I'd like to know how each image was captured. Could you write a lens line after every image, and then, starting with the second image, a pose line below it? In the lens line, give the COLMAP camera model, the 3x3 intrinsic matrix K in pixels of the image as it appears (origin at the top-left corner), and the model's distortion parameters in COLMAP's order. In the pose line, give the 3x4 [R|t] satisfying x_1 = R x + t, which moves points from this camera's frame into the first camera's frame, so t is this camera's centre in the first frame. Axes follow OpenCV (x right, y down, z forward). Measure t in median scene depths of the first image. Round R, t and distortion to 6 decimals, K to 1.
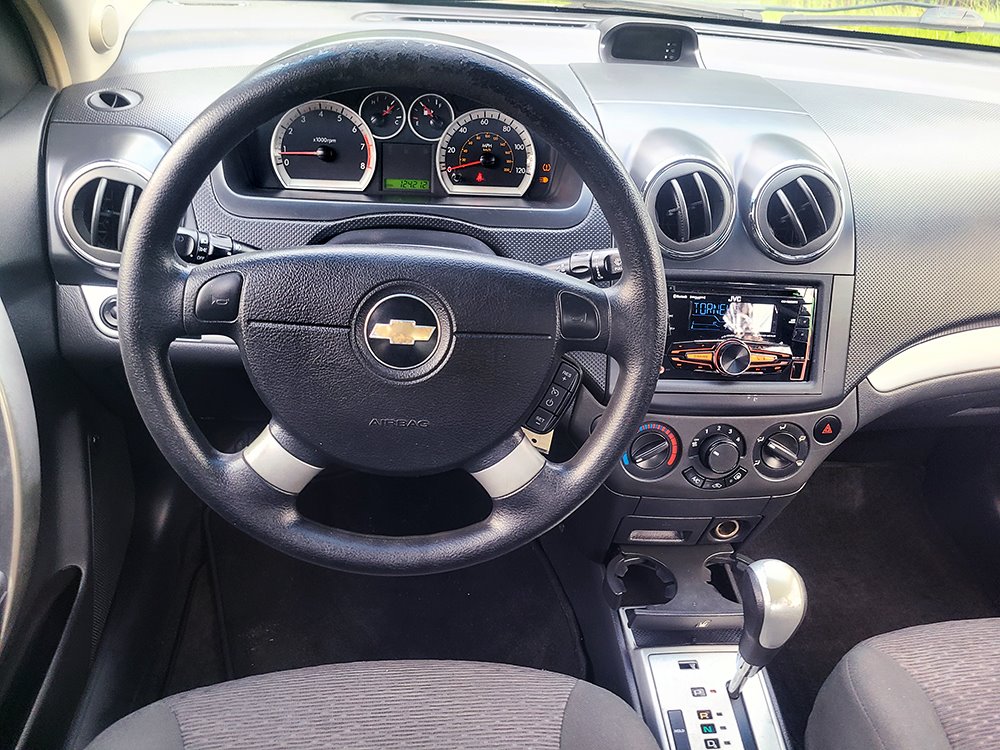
lens RADIAL K [[766.7, 0, 502.1], [0, 766.7, 372.2], [0, 0, 1]] dist [0.076056, -0.036734]
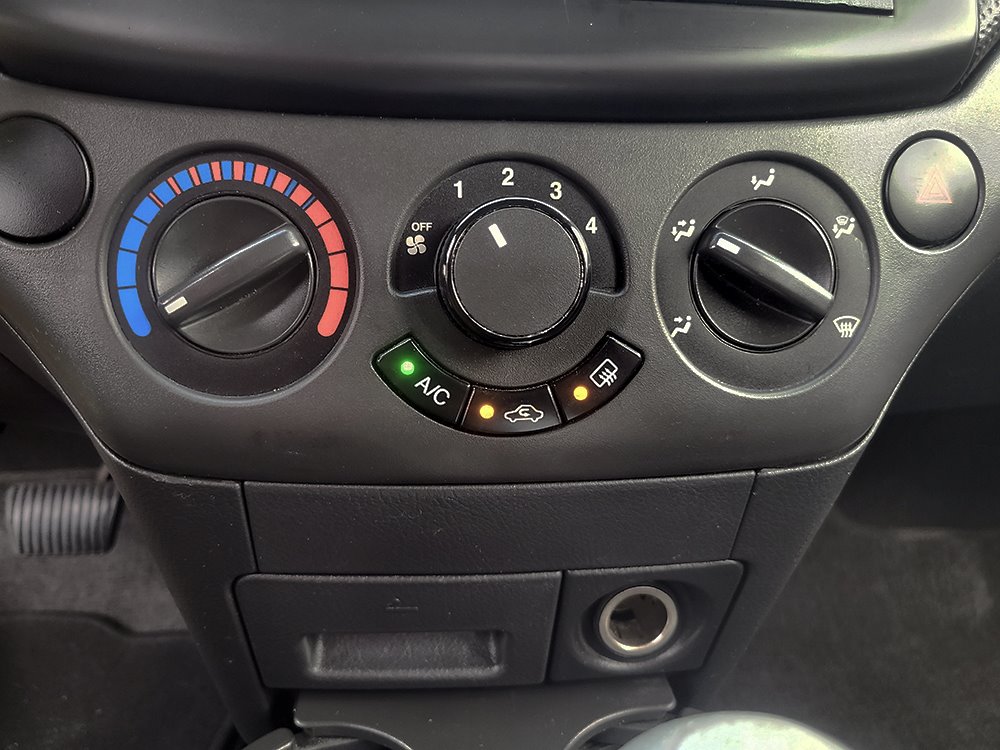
lens RADIAL K [[775.6, 0, 498.0], [0, 775.6, 369.5], [0, 0, 1]] dist [0.003858, -0.000584]
pose [[0.997592, -0.053905, -0.043642, 0.286997], [0.043624, 0.976857, -0.209396, 0.188376], [0.053919, 0.206988, 0.976856, 0.767577]]
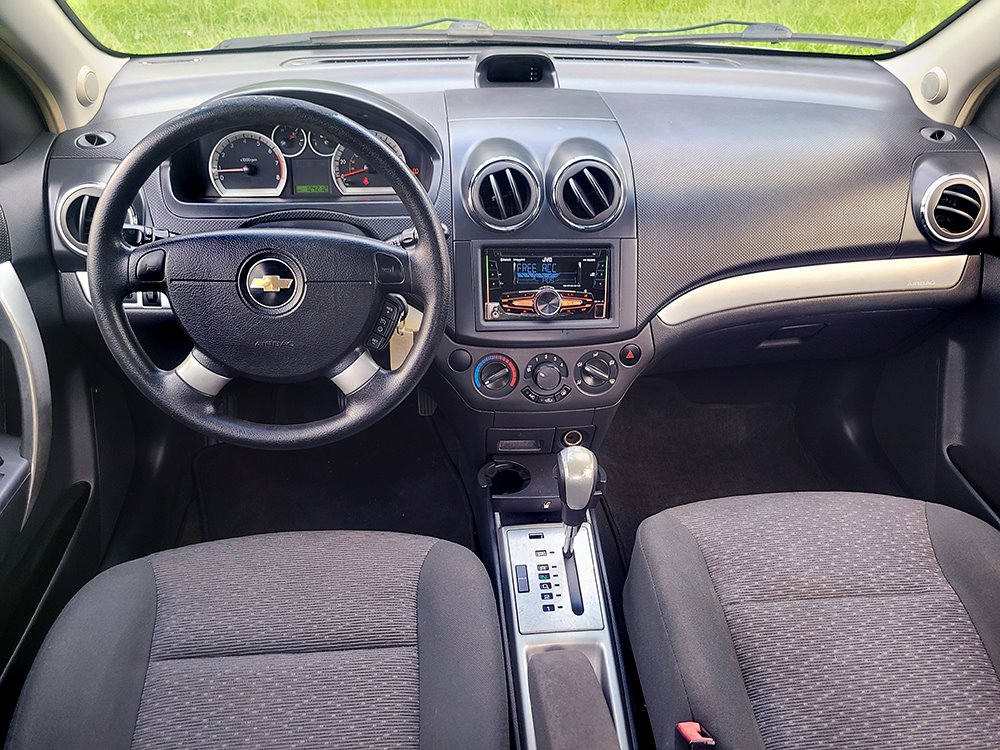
lens RADIAL K [[771.4, 0, 498.2], [0, 771.4, 369.0], [0, 0, 1]] dist [0.069973, -0.002719]
pose [[0.997692, -0.045600, -0.050316, 0.266010], [0.045041, 0.998911, -0.012181, 0.107123], [0.050817, 0.009886, 0.998659, -0.355219]]
